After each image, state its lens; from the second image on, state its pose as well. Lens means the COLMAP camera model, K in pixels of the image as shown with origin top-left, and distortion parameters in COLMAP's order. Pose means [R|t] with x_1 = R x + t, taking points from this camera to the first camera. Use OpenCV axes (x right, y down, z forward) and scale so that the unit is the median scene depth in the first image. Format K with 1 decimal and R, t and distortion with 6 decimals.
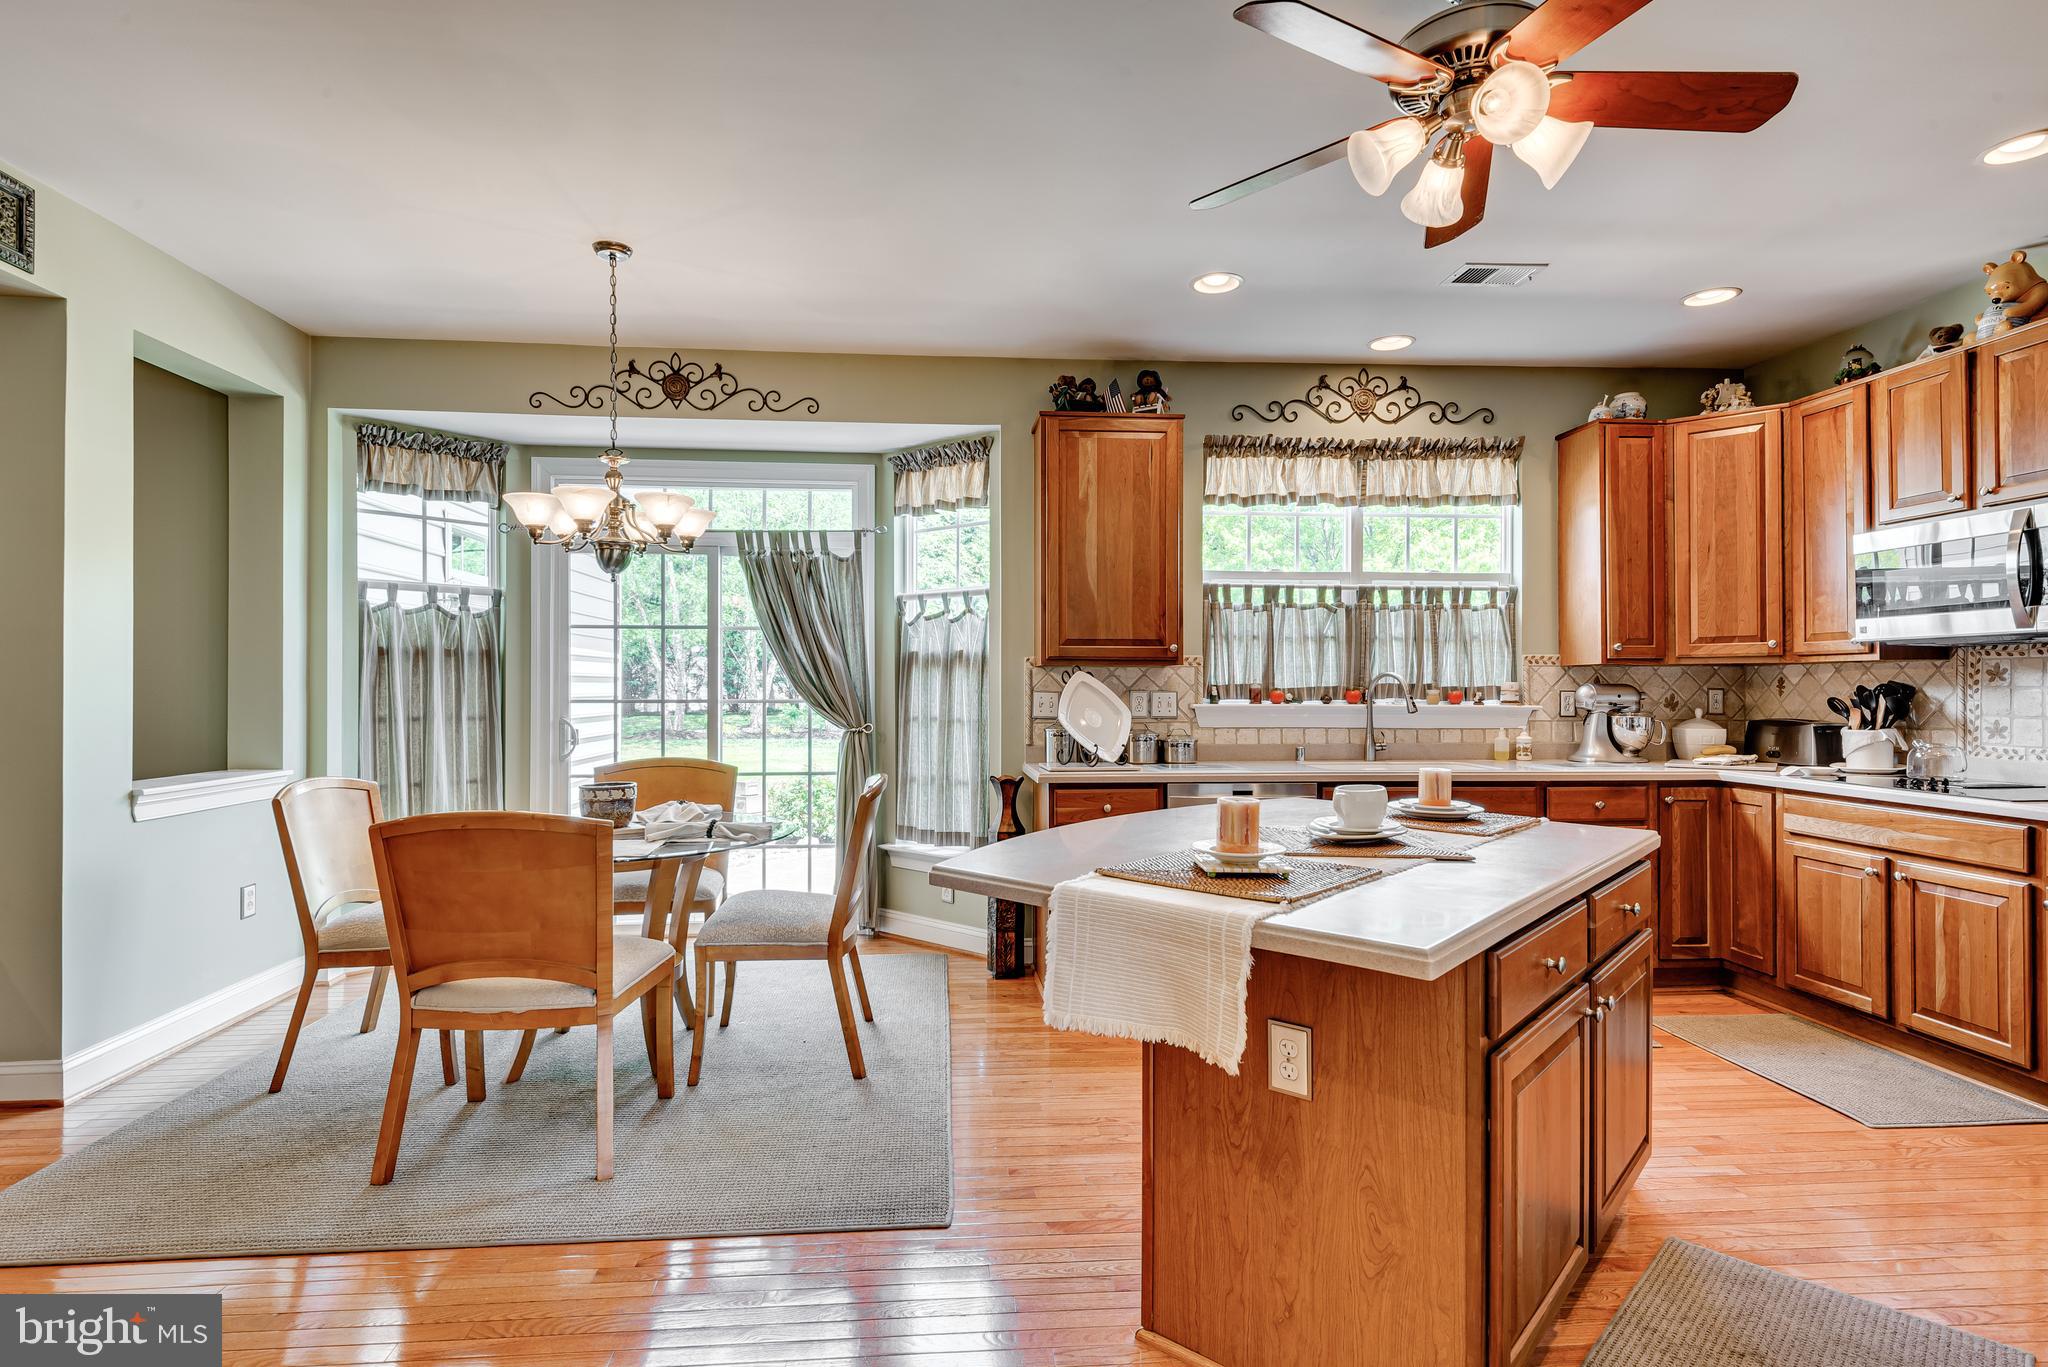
lens RADIAL K [[1062.0, 0, 1019.8], [0, 1062.0, 682.5], [0, 0, 1]] dist [0.048995, -0.000793]
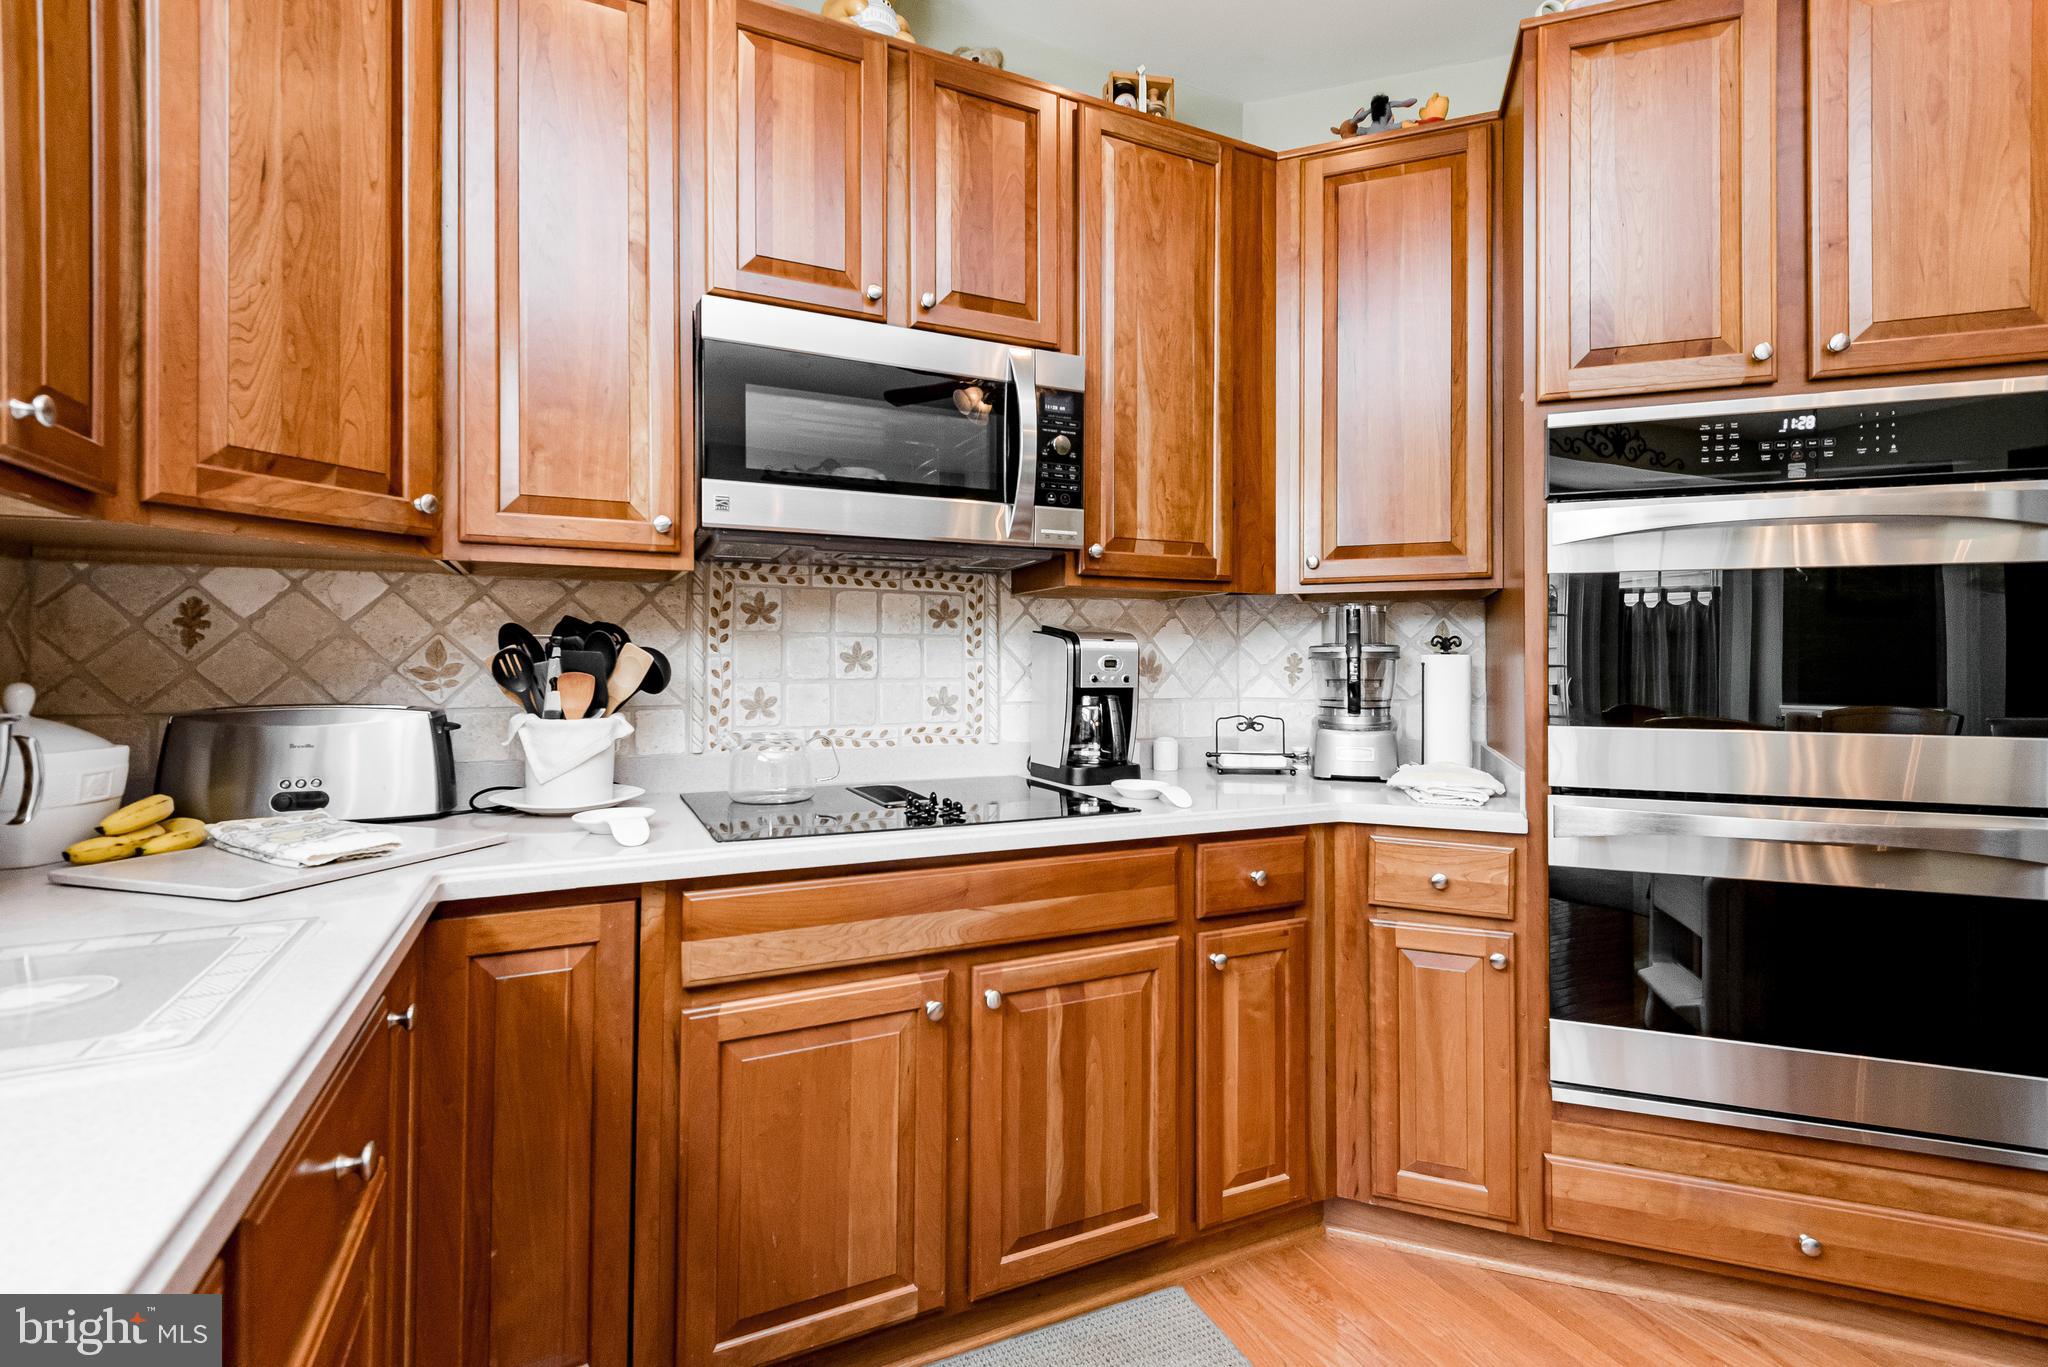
lens RADIAL K [[916.2, 0, 1009.1], [0, 916.2, 657.6], [0, 0, 1]] dist [0.012399, -0.000025]
pose [[-0.339292, 0.006251, 0.940660, 0.365716], [-0.005457, 0.999948, -0.008614, 0.021177], [-0.940665, -0.008056, -0.339240, 1.033322]]
